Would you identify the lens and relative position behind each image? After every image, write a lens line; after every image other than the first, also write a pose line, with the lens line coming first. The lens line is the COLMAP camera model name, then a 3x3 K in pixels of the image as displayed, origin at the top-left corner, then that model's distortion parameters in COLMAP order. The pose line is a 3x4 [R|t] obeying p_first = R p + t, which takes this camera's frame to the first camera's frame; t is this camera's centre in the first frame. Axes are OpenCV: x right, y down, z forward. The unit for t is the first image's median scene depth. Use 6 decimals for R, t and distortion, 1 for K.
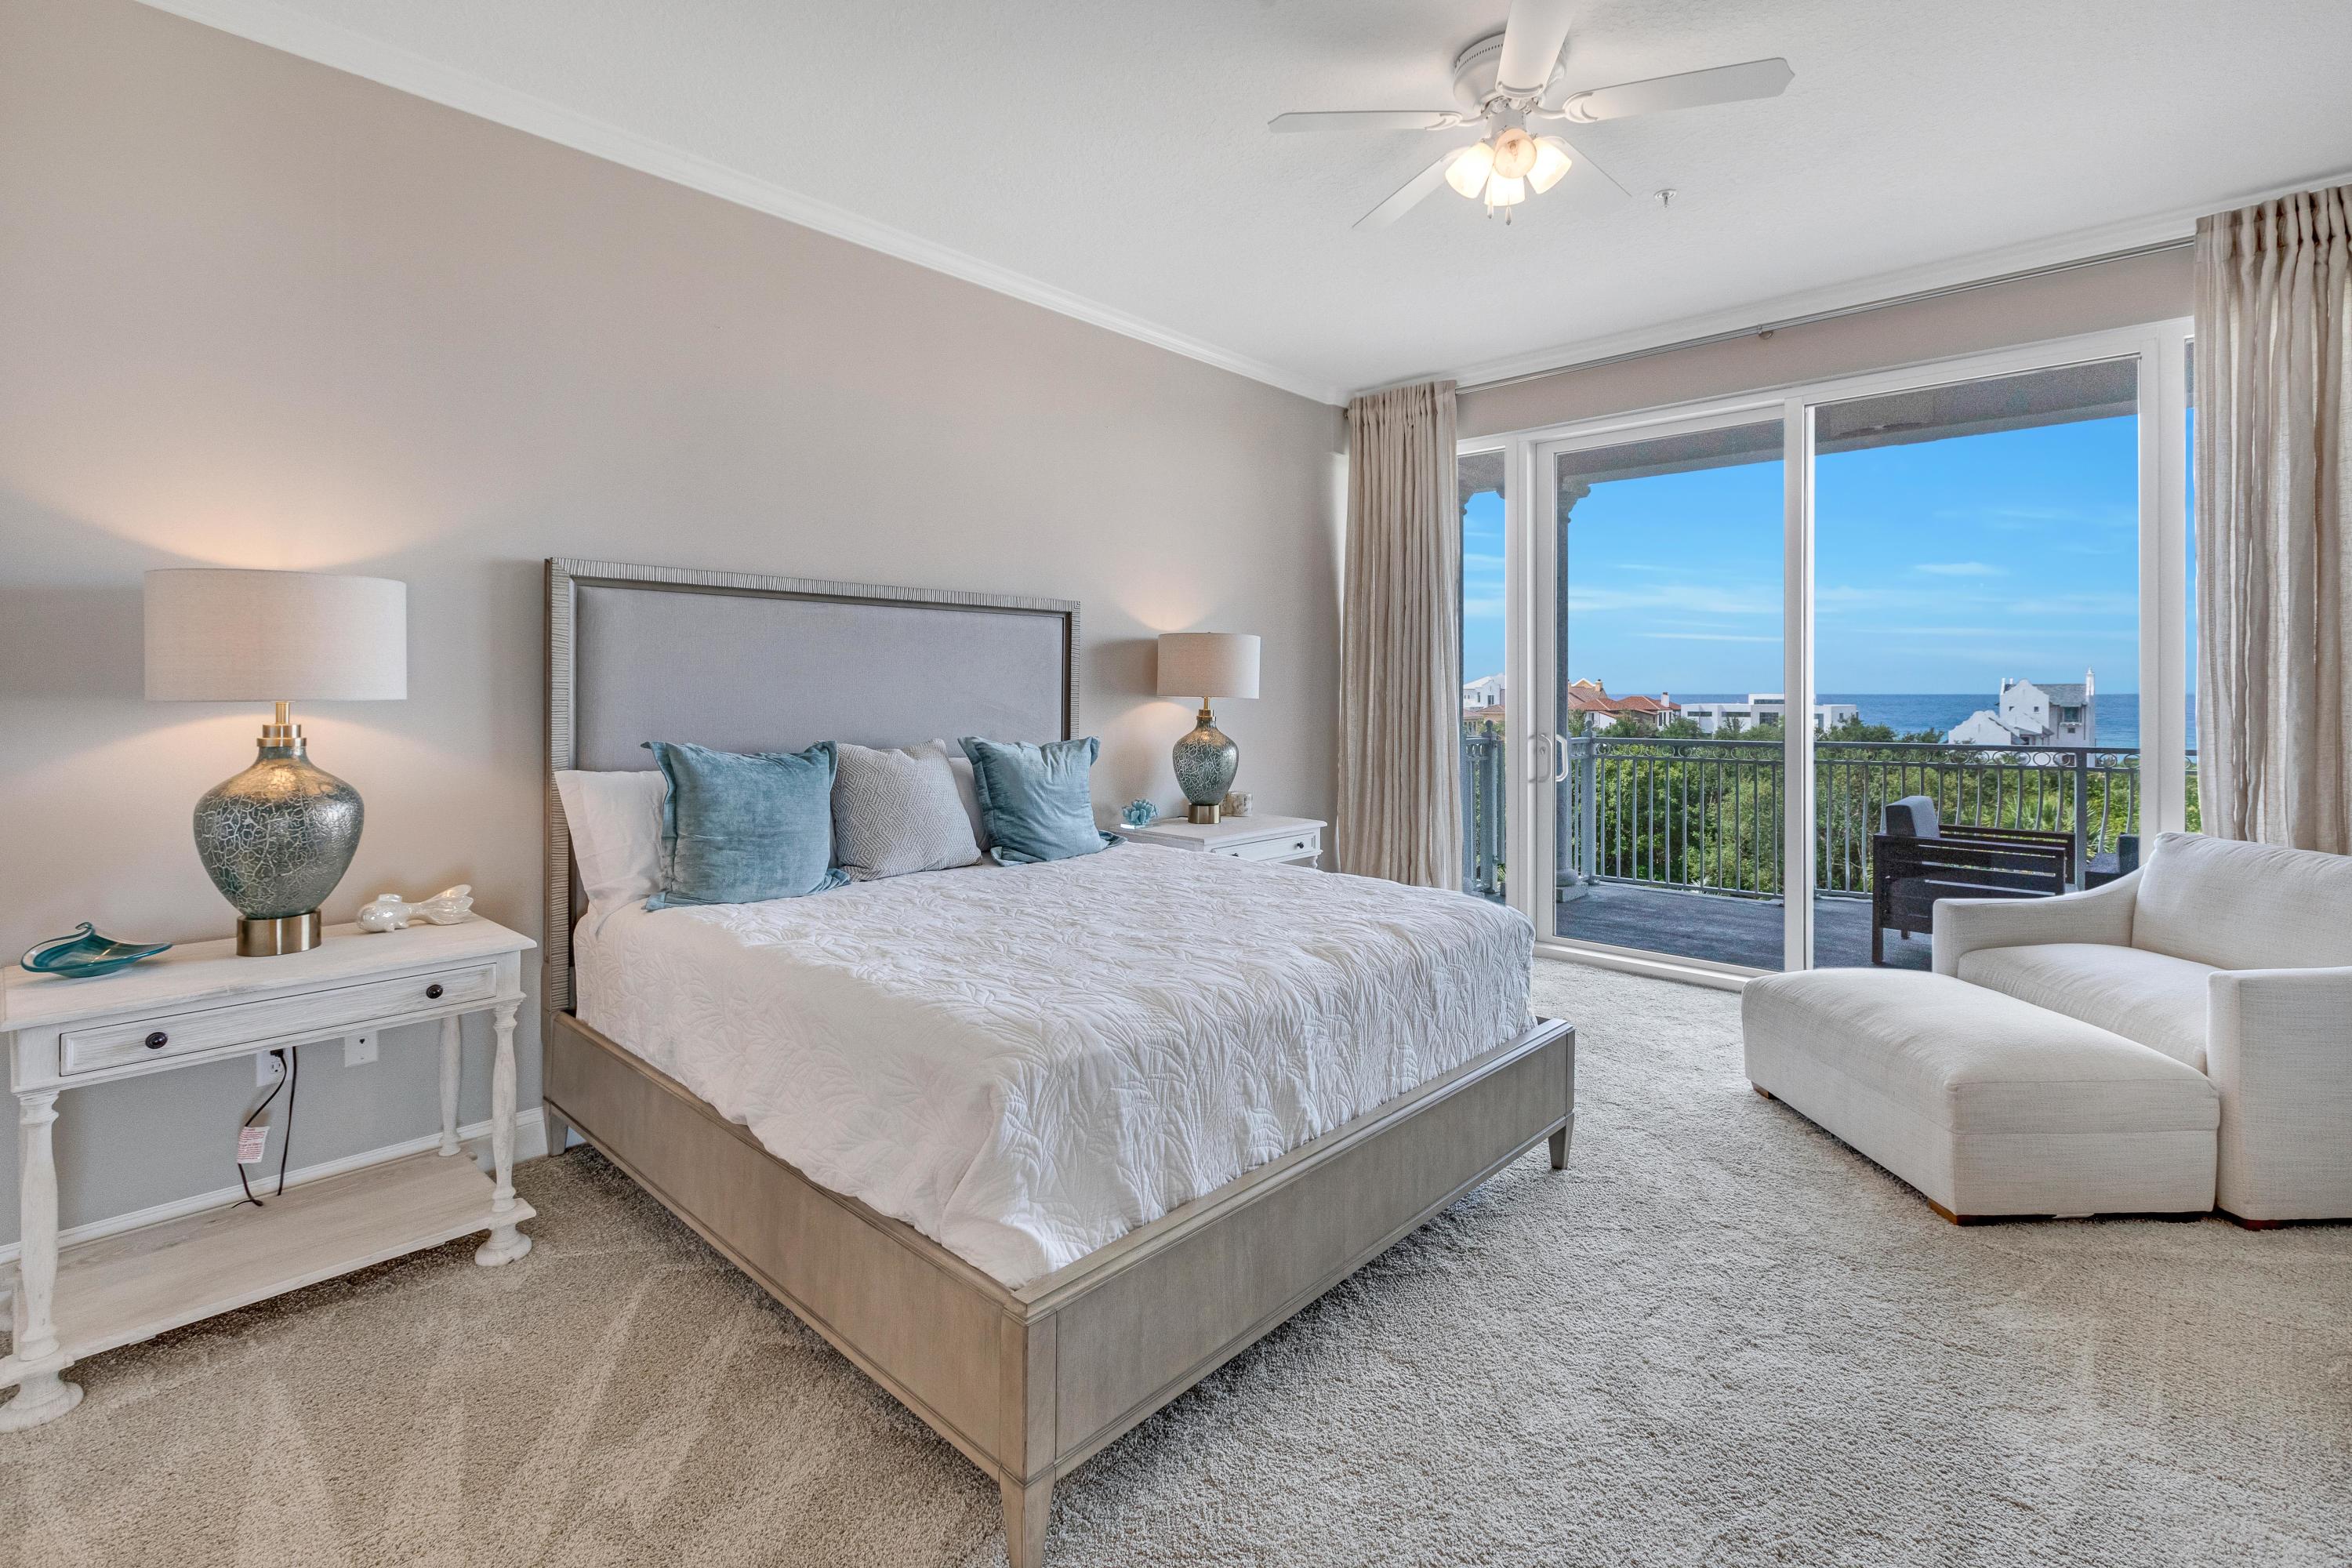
lens RADIAL K [[1088.1, 0, 1168.3], [0, 1088.1, 682.4], [0, 0, 1]] dist [-0.003521, -0.001514]
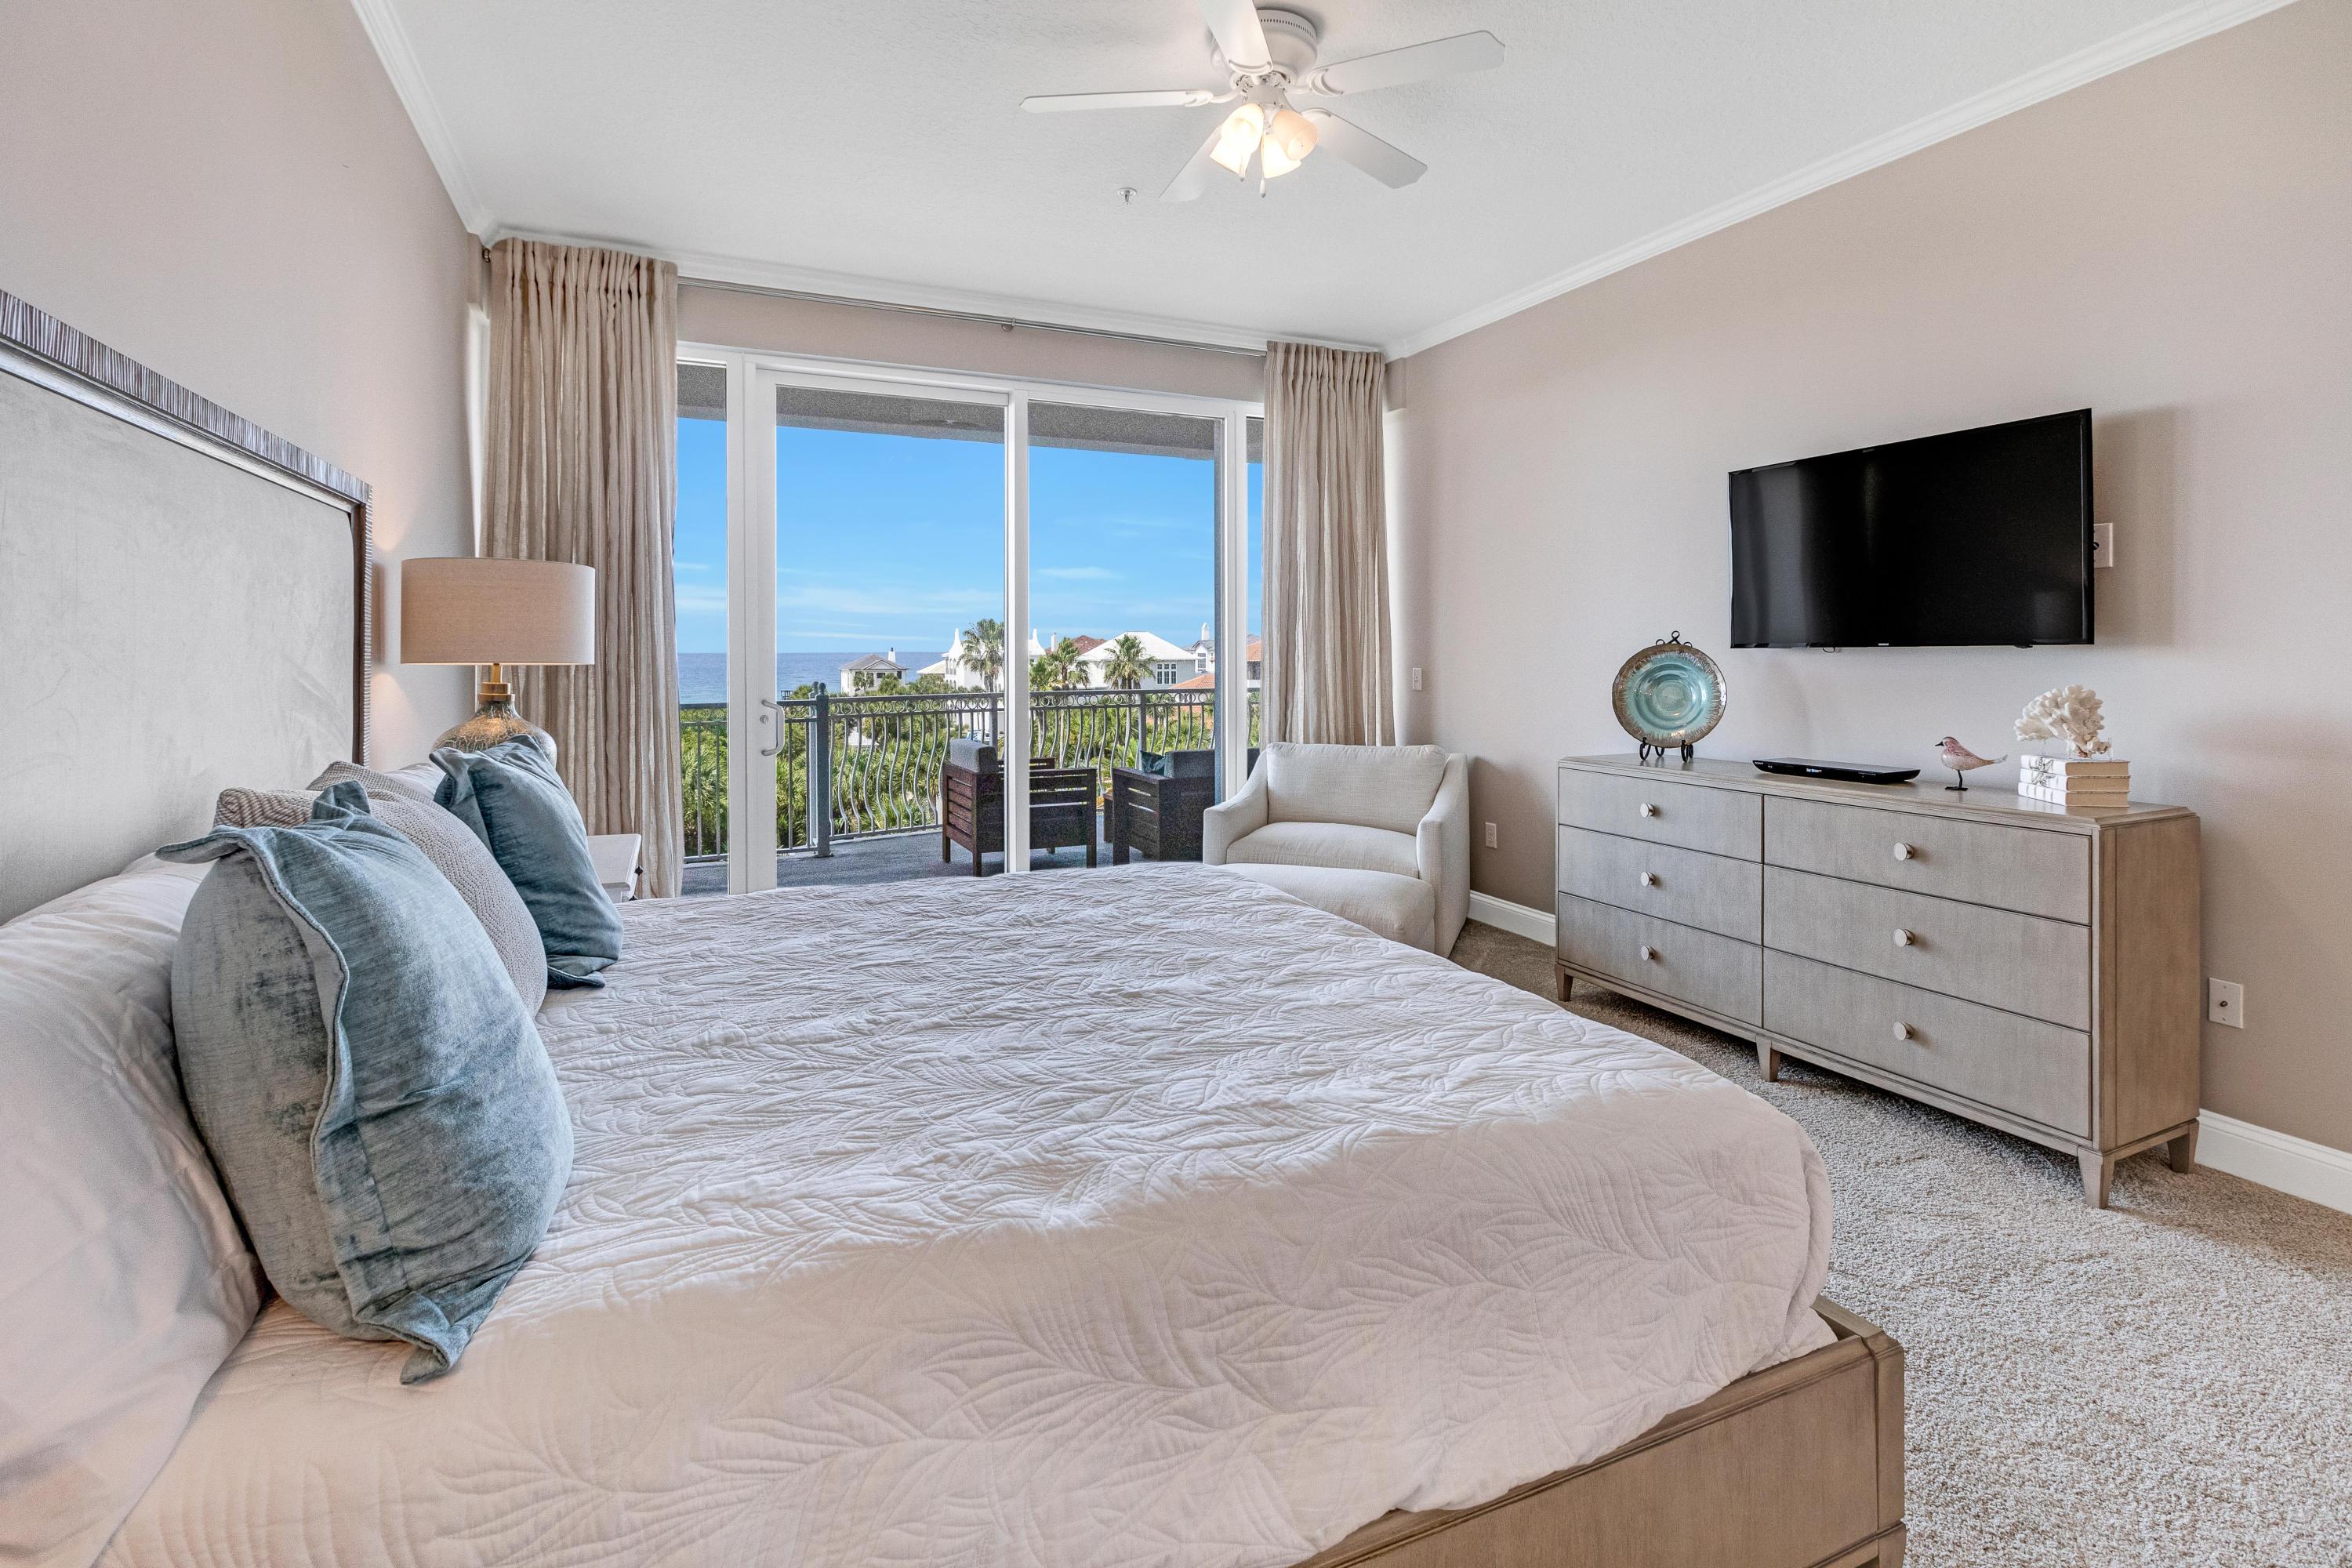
lens RADIAL K [[1088.1, 0, 1169.8], [0, 1088.1, 627.3], [0, 0, 1]] dist [-0.003521, -0.001514]
pose [[0.375250, 0.017914, 0.926750, -0.412061], [-0.004528, 0.999837, -0.017493, 0.006573], [-0.926913, 0.002368, 0.375270, 0.421928]]
